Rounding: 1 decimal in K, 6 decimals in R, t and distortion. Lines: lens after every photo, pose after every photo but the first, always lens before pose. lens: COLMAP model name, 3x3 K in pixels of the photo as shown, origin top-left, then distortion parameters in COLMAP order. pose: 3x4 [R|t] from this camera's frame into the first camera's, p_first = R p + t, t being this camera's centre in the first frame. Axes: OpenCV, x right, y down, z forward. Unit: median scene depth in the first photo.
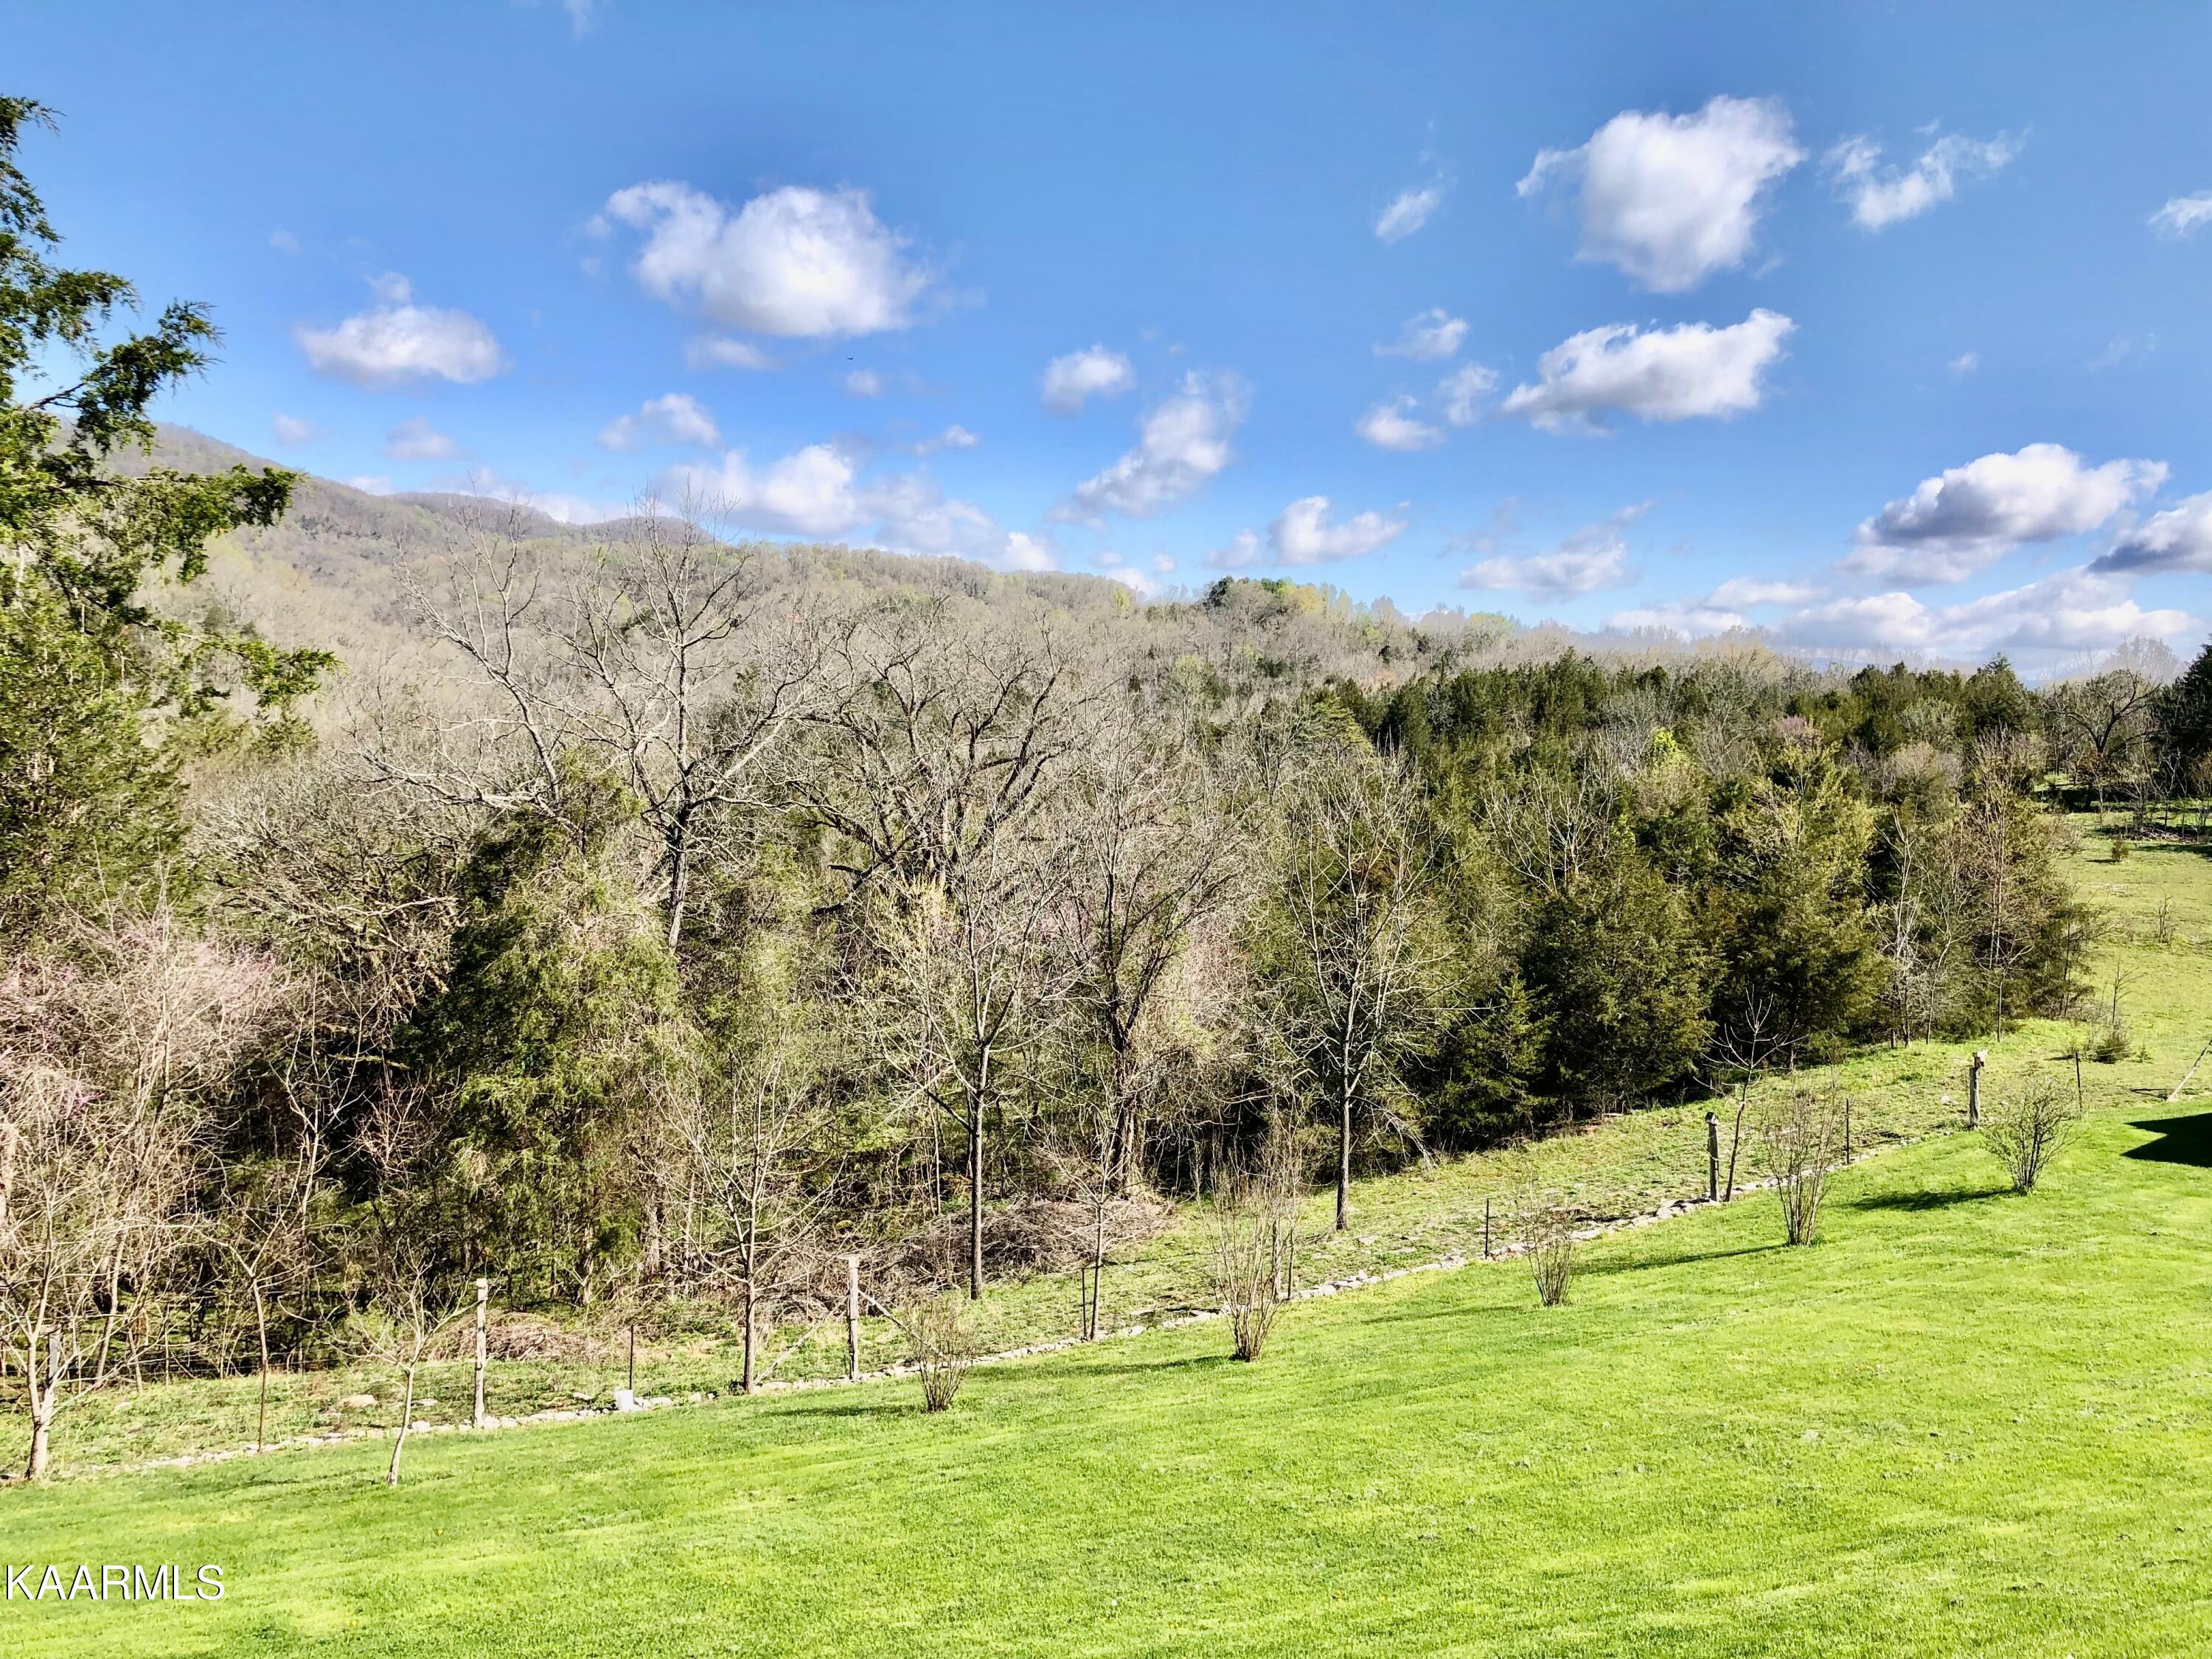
lens RADIAL K [[1786.5, 0, 1110.5], [0, 1786.5, 807.8], [0, 0, 1]] dist [0.037515, -0.041888]
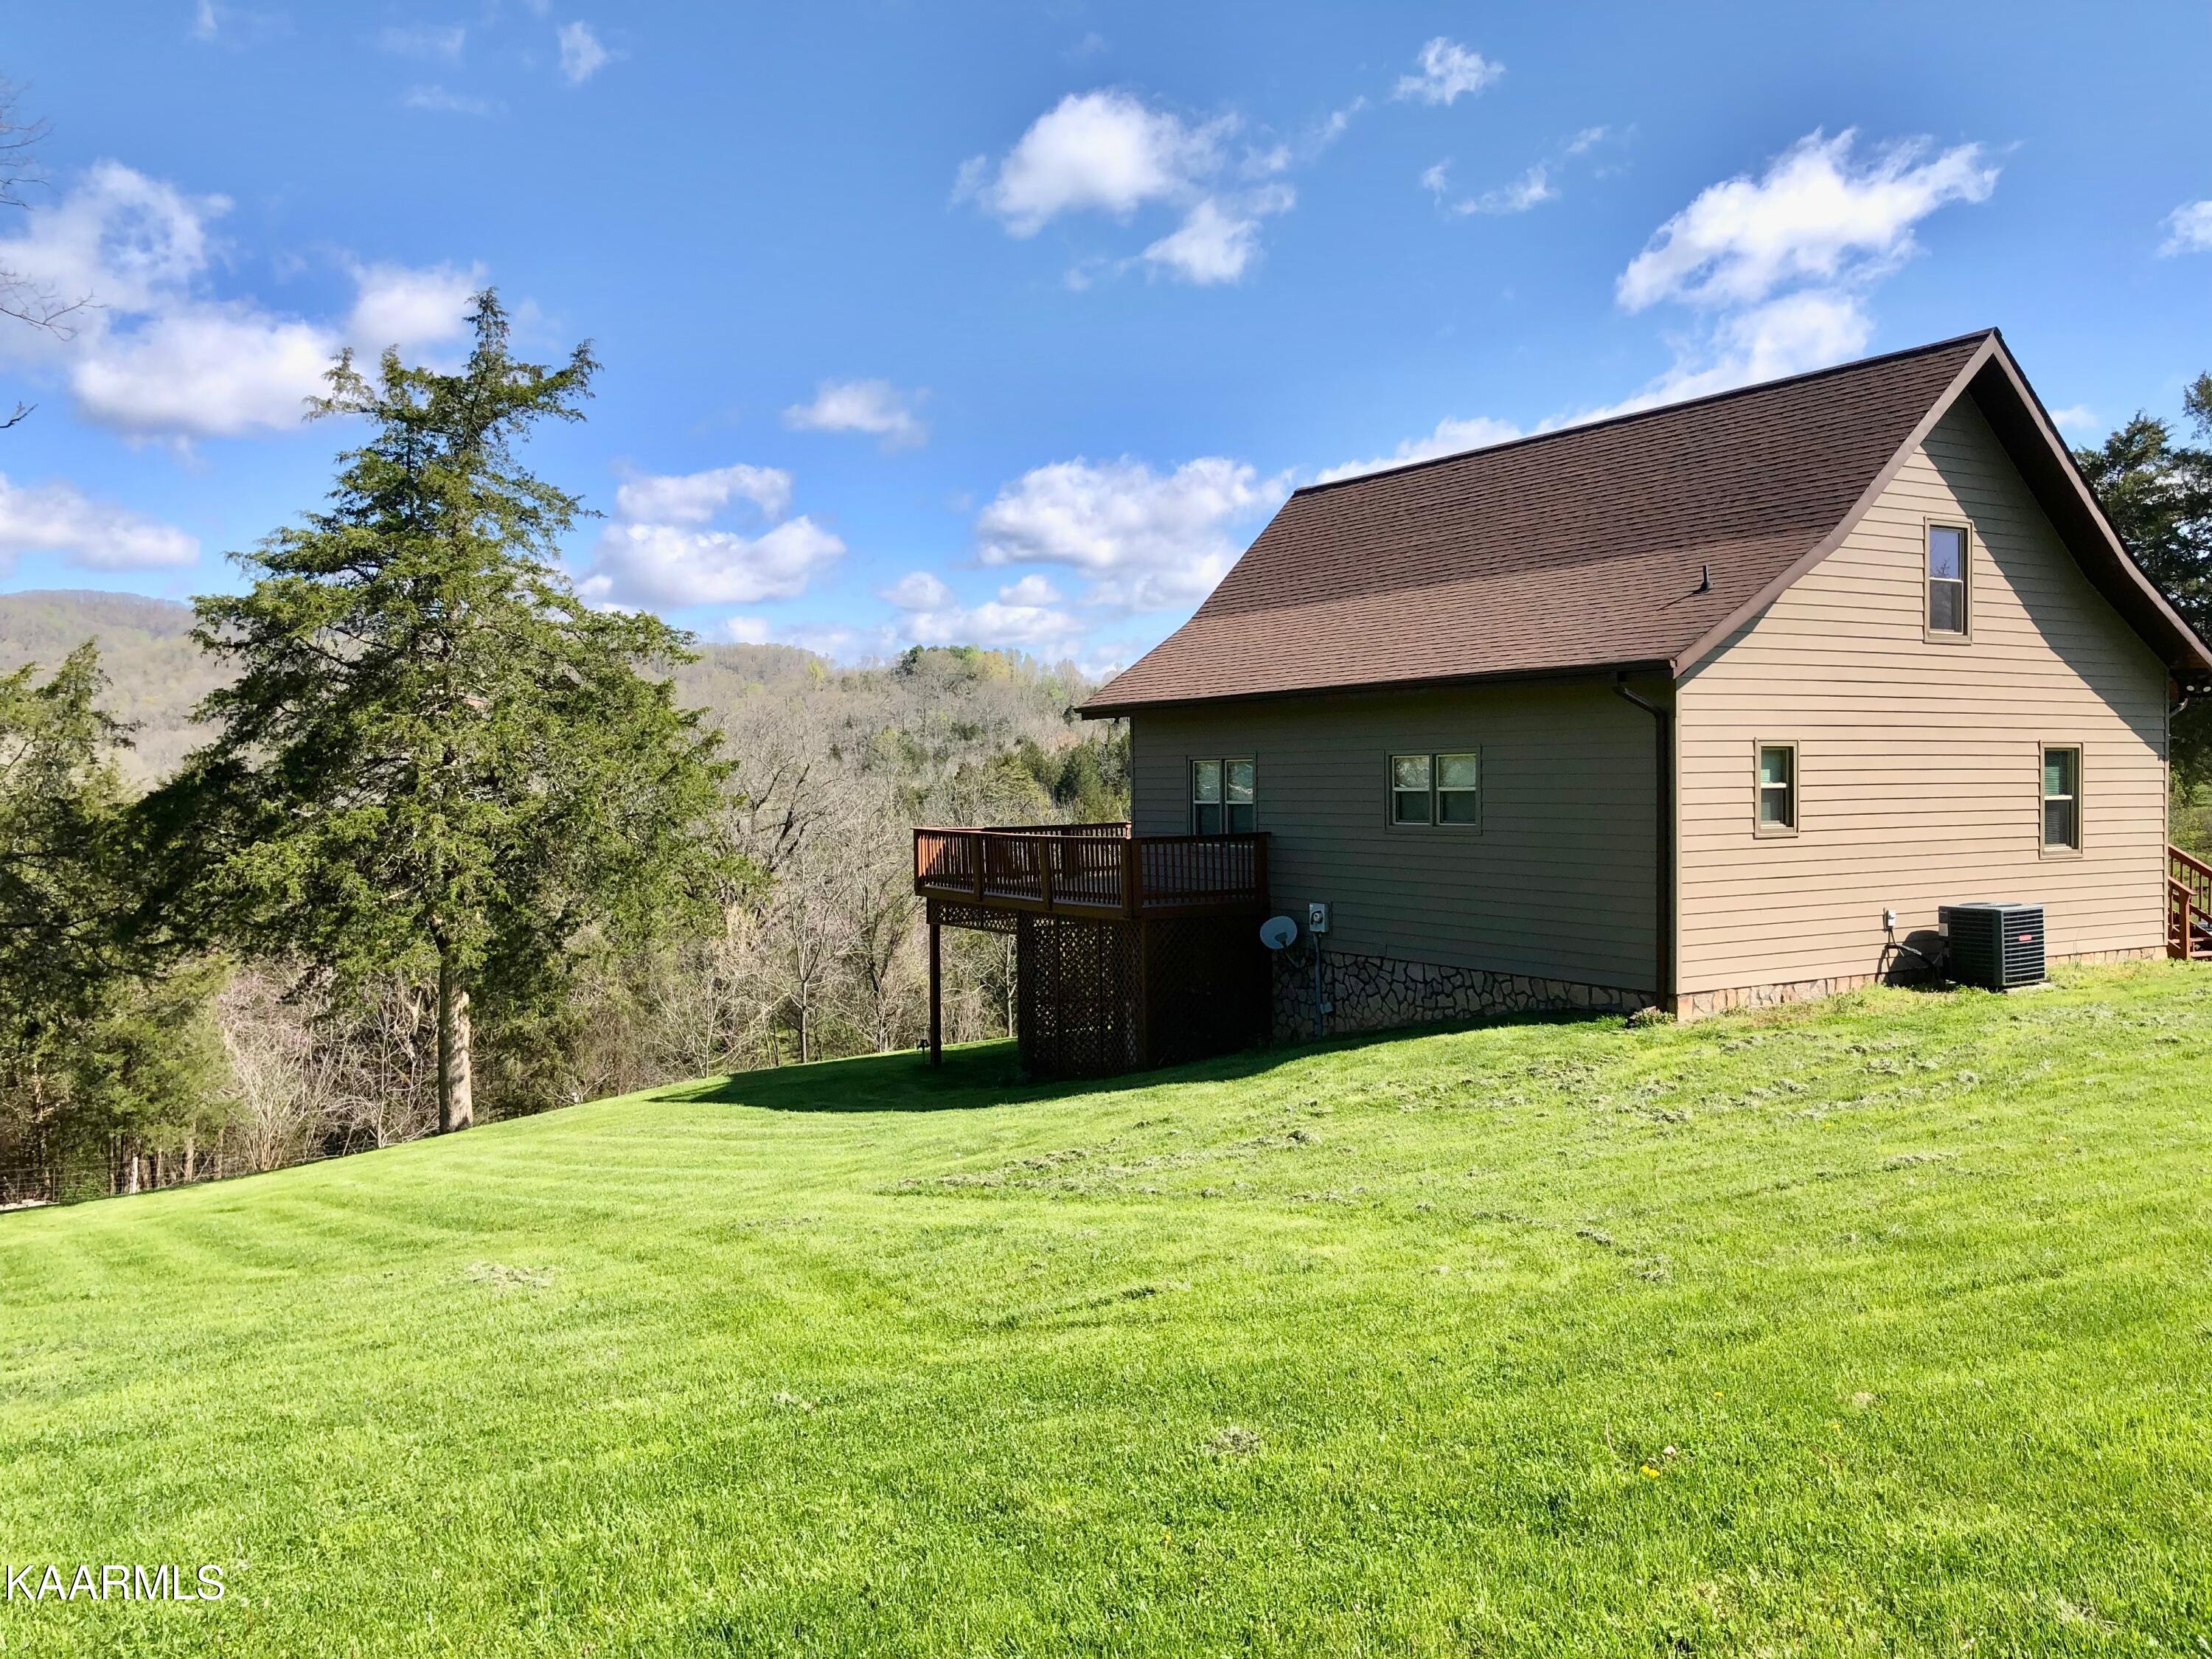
lens RADIAL K [[1786.5, 0, 1103.0], [0, 1786.5, 815.8], [0, 0, 1]] dist [0.037515, -0.041888]
pose [[0.985023, -0.057888, 0.162417, -0.039683], [0.062574, 0.997755, -0.023881, 0.020214], [-0.160670, 0.033686, 0.986433, -0.566063]]
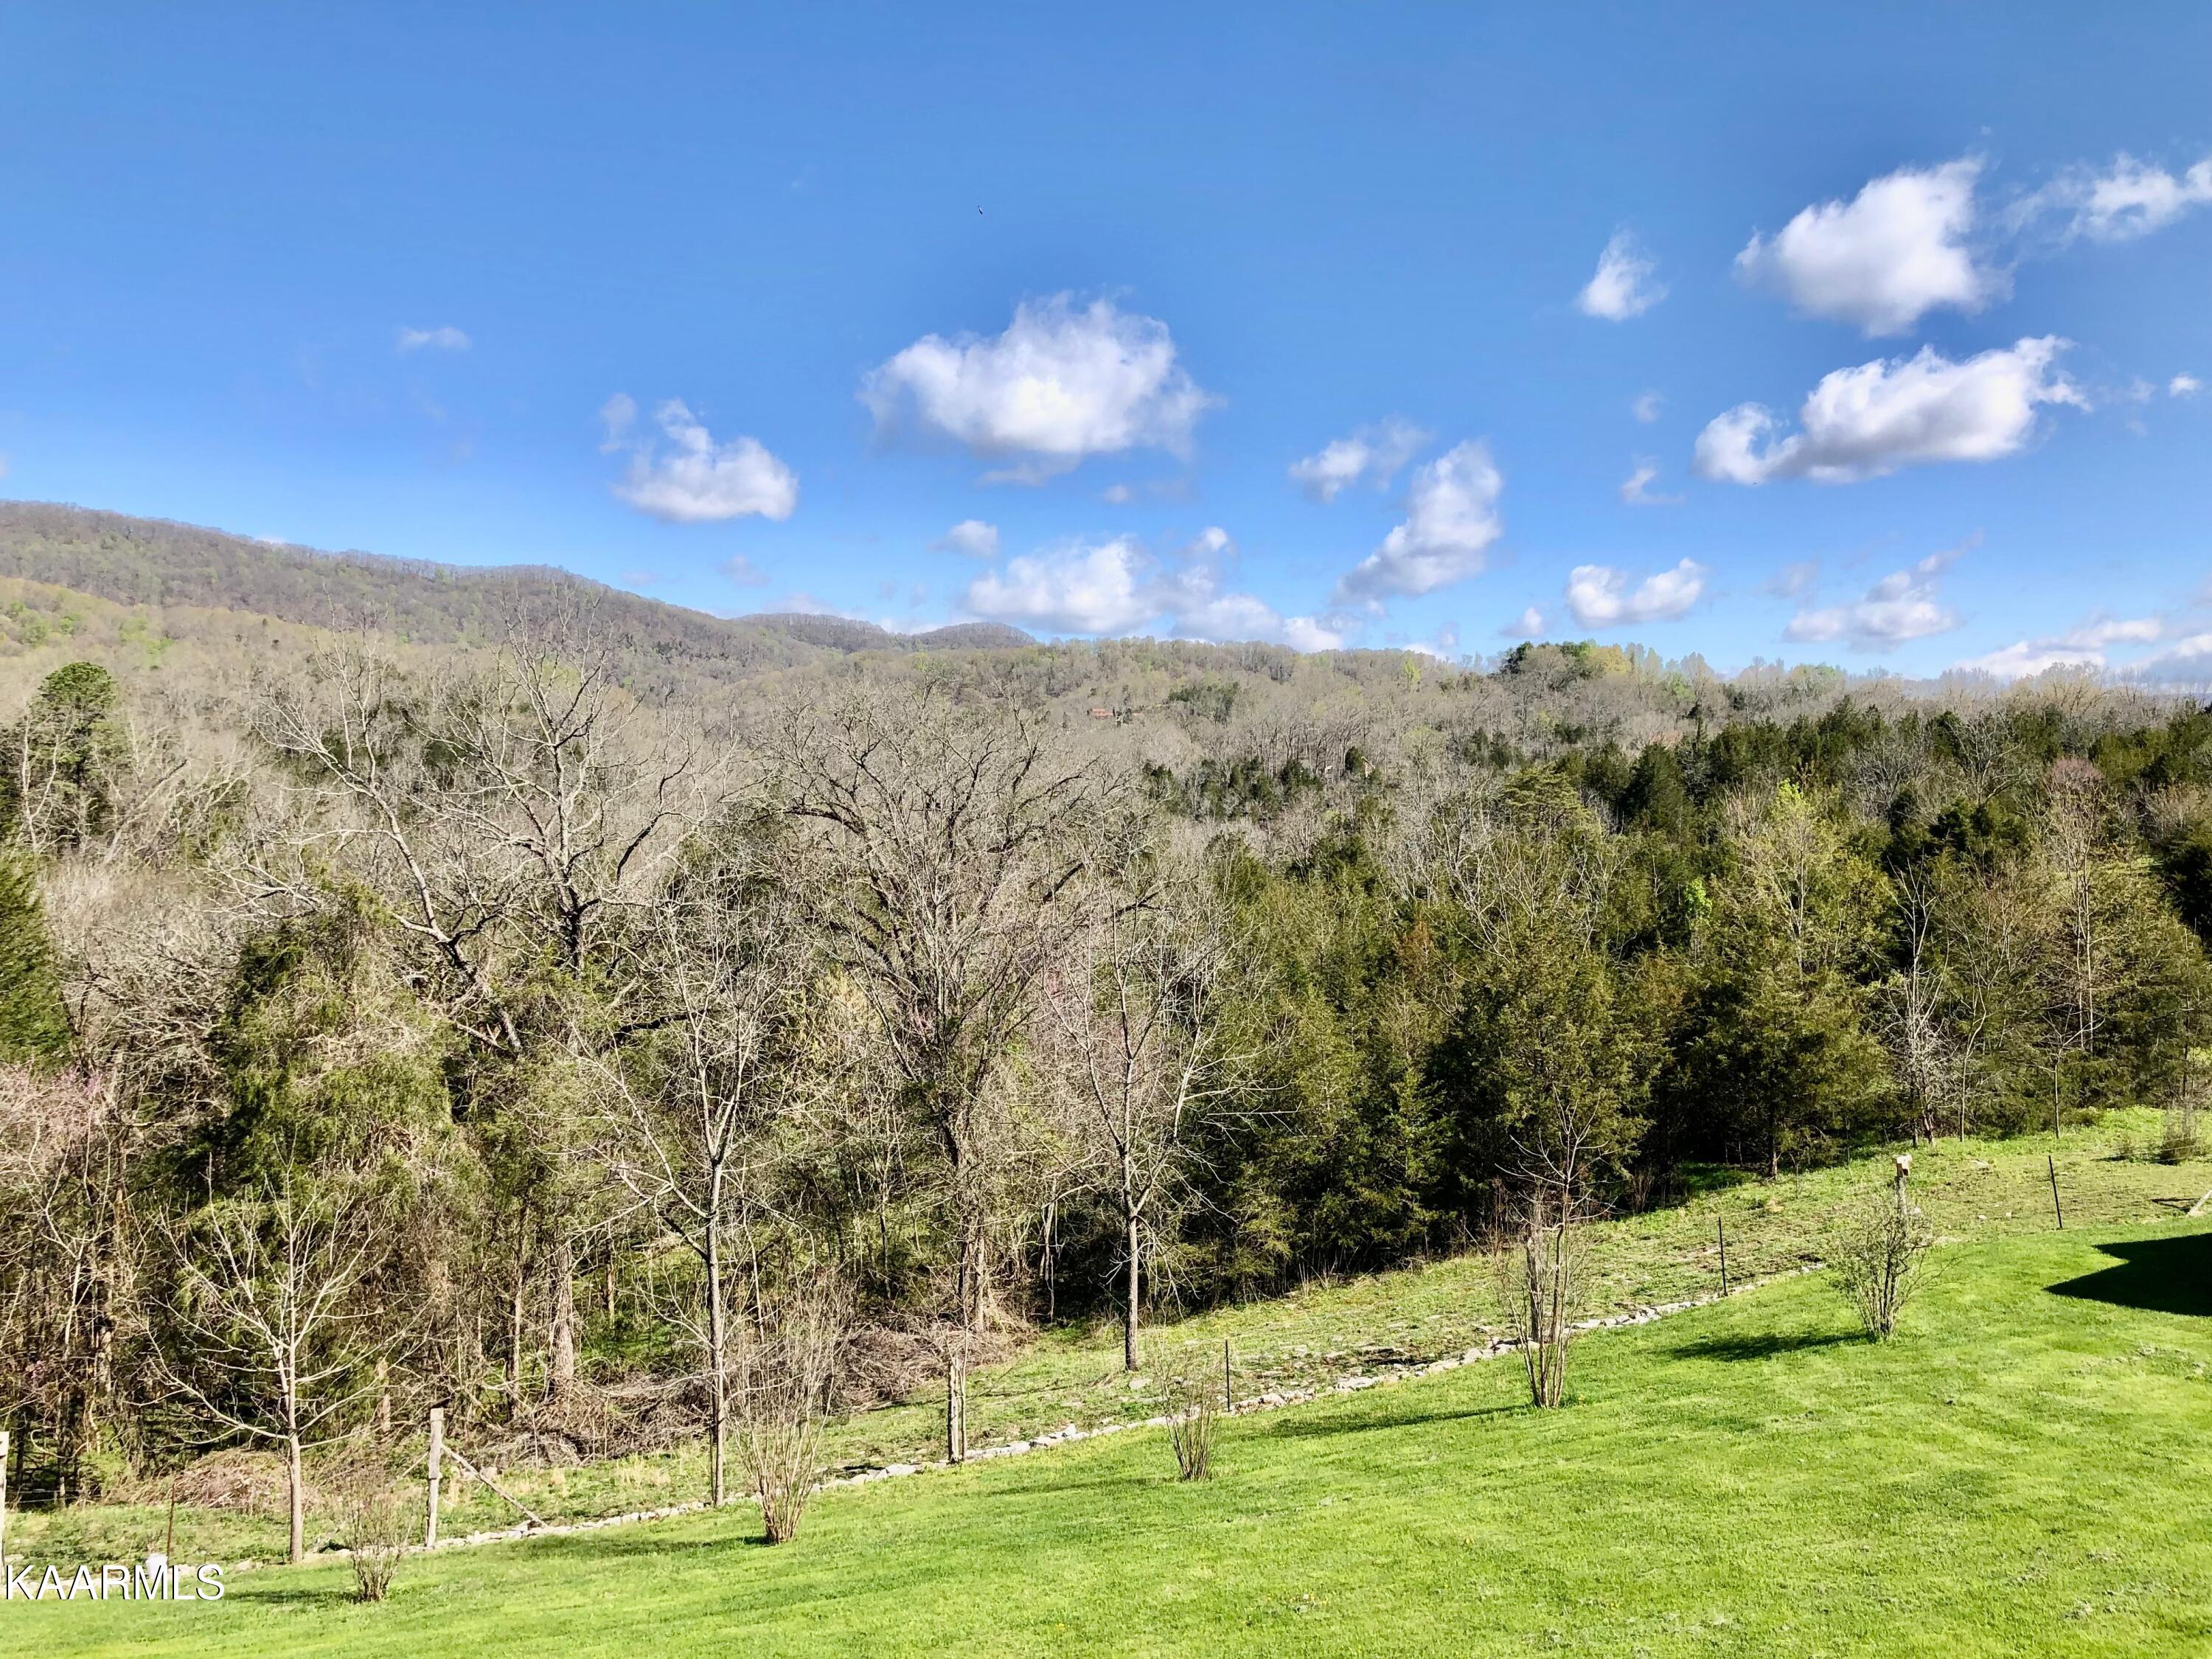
lens RADIAL K [[1786.5, 0, 1104.4], [0, 1786.5, 800.2], [0, 0, 1]] dist [0.037515, -0.041888]
pose [[0.981672, -0.046375, -0.184850, 0.211672], [0.036903, 0.997839, -0.054358, 0.002893], [0.186972, 0.046540, 0.981262, 0.087500]]
